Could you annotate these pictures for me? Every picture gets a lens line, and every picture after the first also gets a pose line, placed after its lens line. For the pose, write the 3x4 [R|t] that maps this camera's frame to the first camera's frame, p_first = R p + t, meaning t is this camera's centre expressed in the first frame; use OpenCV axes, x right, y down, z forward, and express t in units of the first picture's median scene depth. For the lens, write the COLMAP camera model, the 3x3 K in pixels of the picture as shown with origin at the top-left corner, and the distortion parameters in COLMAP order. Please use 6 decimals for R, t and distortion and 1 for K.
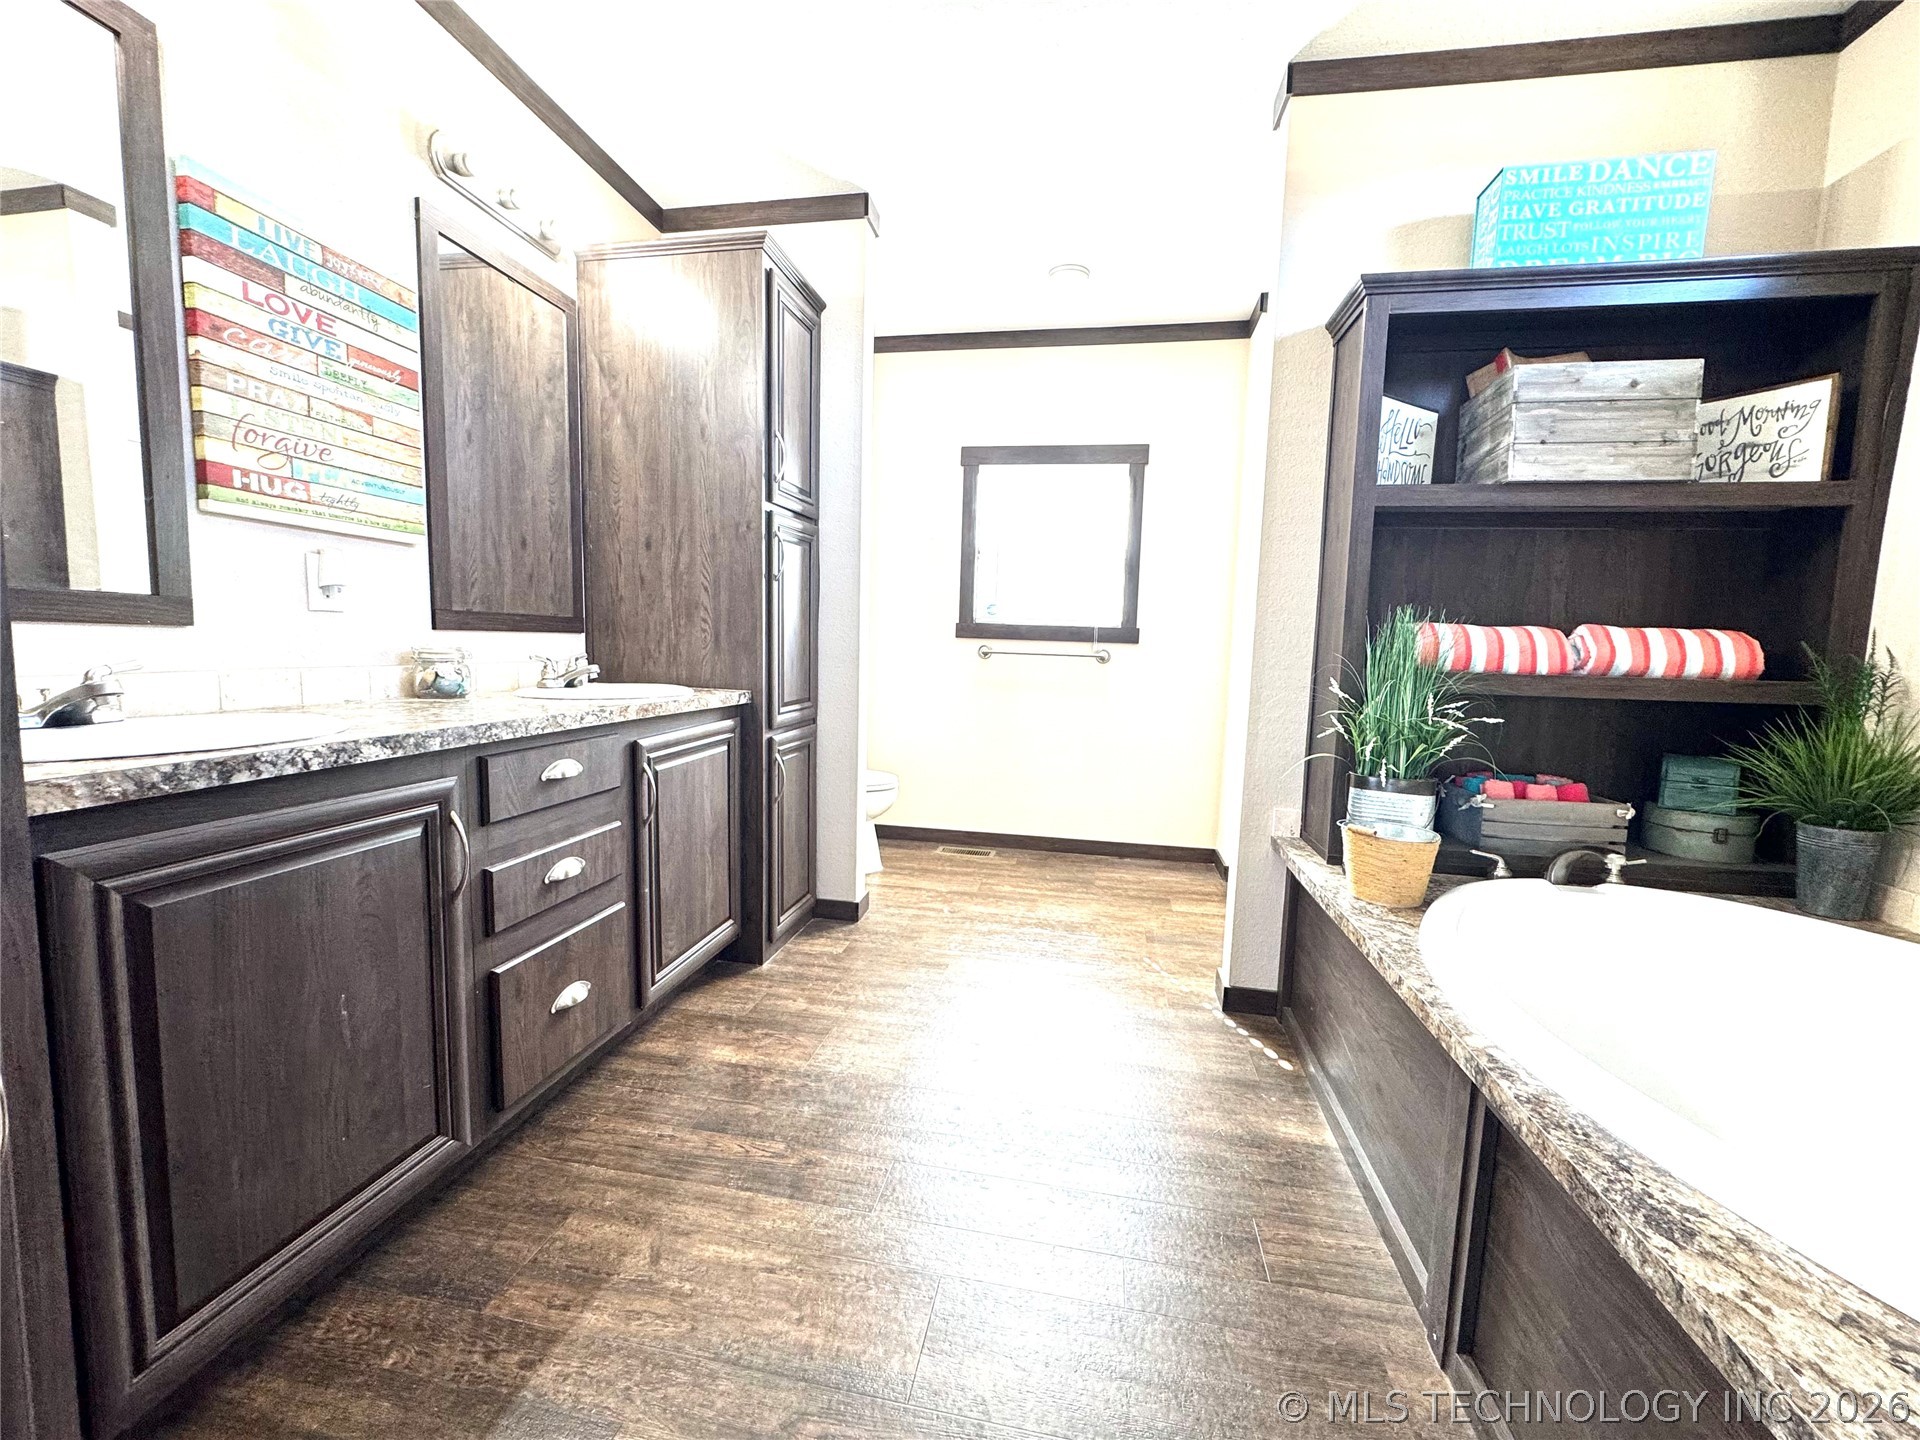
lens RADIAL K [[762.0, 0, 952.5], [0, 762.0, 718.5], [0, 0, 1]] dist [-0.000193, -0.000387]
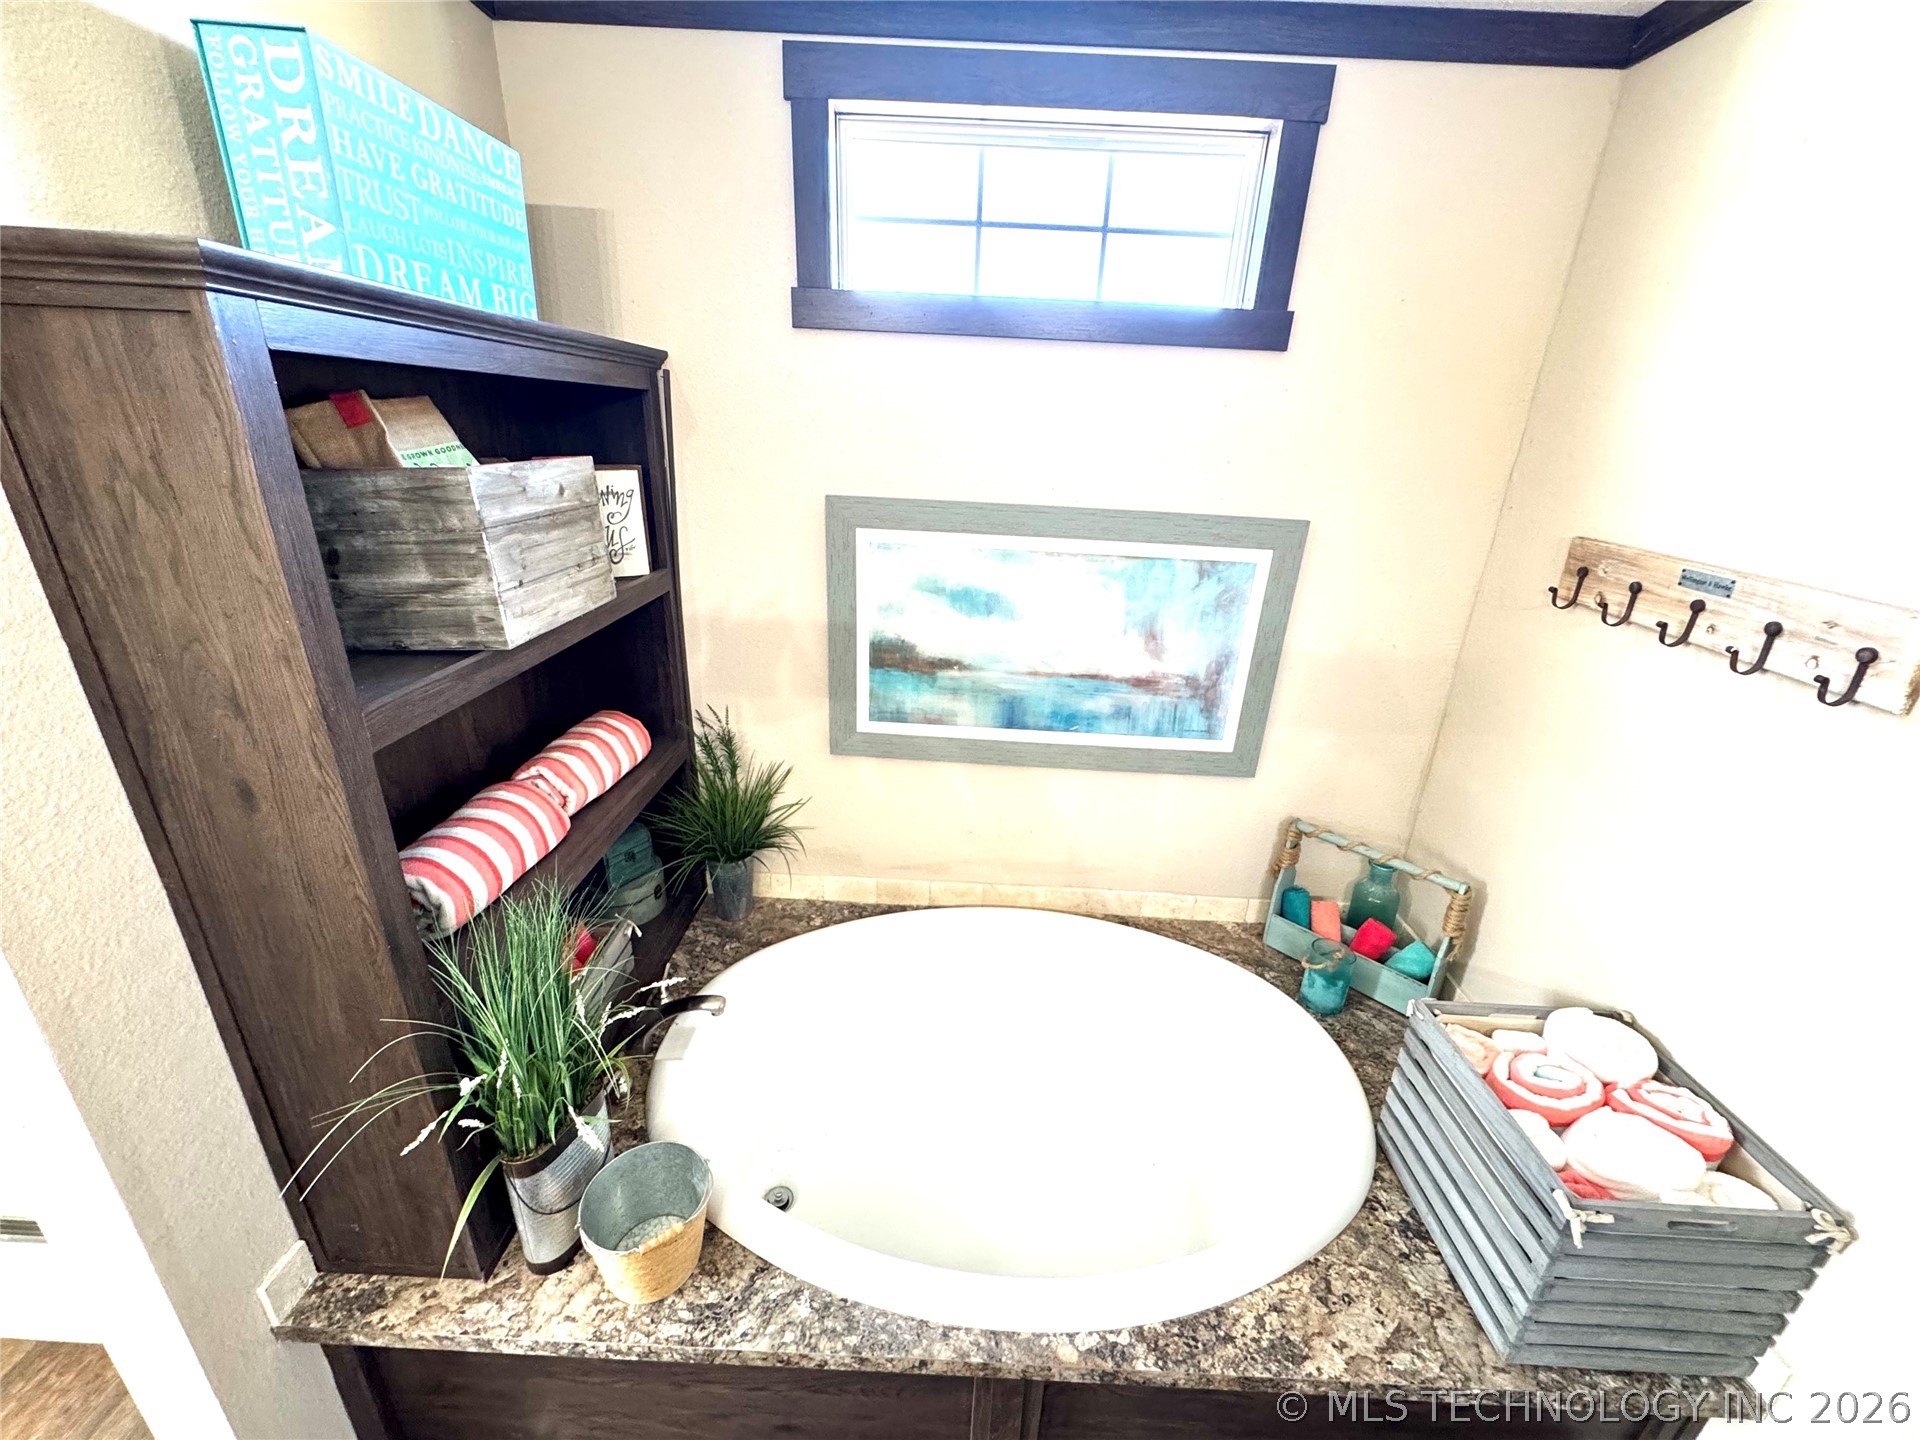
lens RADIAL K [[762.0, 0, 962.2], [0, 762.0, 715.7], [0, 0, 1]] dist [-0.000193, -0.000387]
pose [[-0.168182, -0.386243, 0.906935, 0.048517], [0.047565, 0.915789, 0.398834, -0.520980], [-0.984608, 0.110216, -0.135648, 0.737502]]
